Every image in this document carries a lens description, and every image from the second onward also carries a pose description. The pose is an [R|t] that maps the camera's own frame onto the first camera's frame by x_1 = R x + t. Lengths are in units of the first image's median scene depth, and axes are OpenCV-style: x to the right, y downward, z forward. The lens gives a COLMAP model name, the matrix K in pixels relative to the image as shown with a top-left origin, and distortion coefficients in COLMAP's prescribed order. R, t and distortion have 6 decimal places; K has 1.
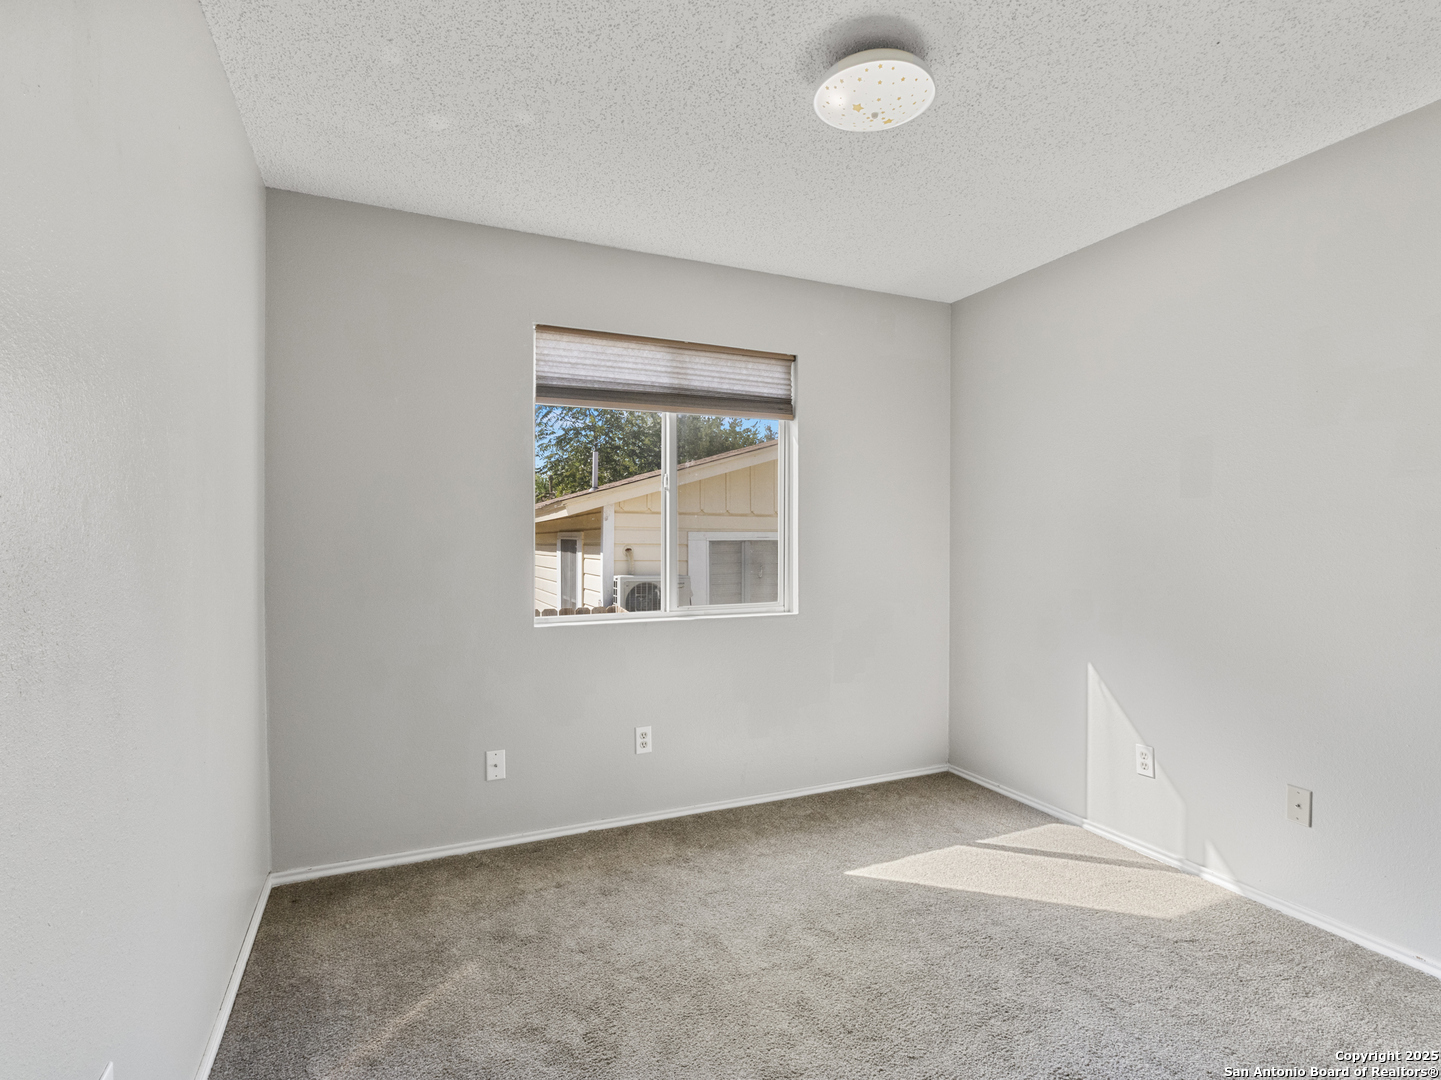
lens RADIAL K [[728.7, 0, 720.1], [0, 728.7, 543.3], [0, 0, 1]] dist [-0.014030, -0.001291]
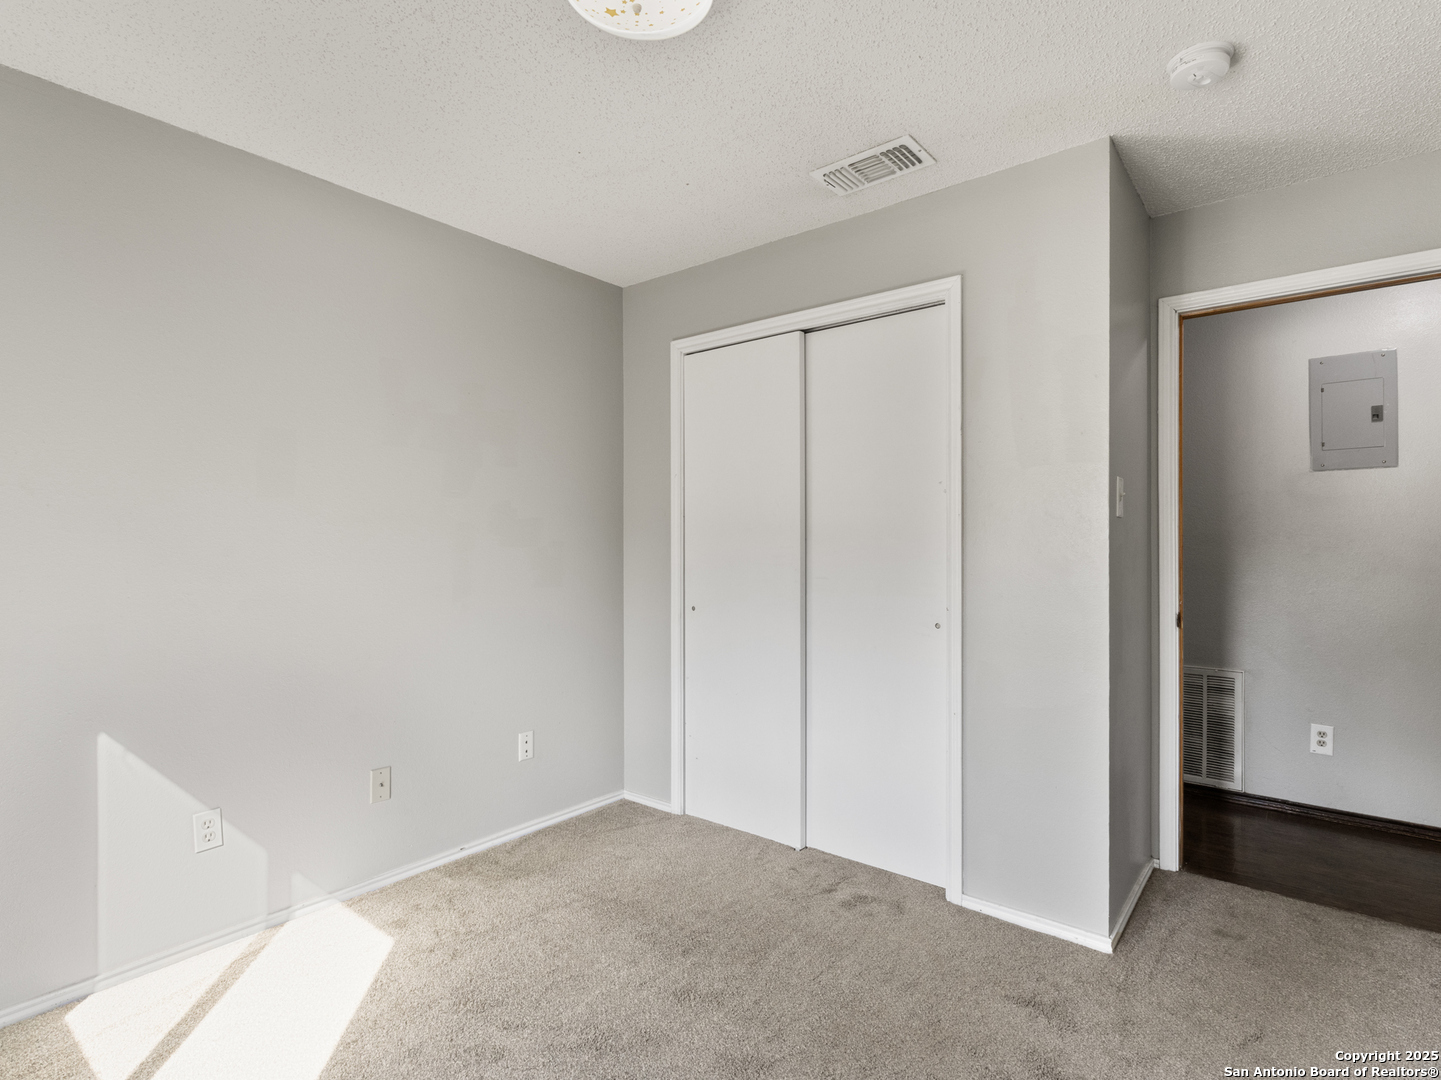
lens RADIAL K [[728.7, 0, 717.7], [0, 728.7, 535.9], [0, 0, 1]] dist [-0.014030, -0.001291]
pose [[-0.444265, 0.002337, 0.895892, -0.363681], [0.008229, 0.999965, 0.001473, -0.012895], [-0.895858, 0.008027, -0.444269, 0.880898]]
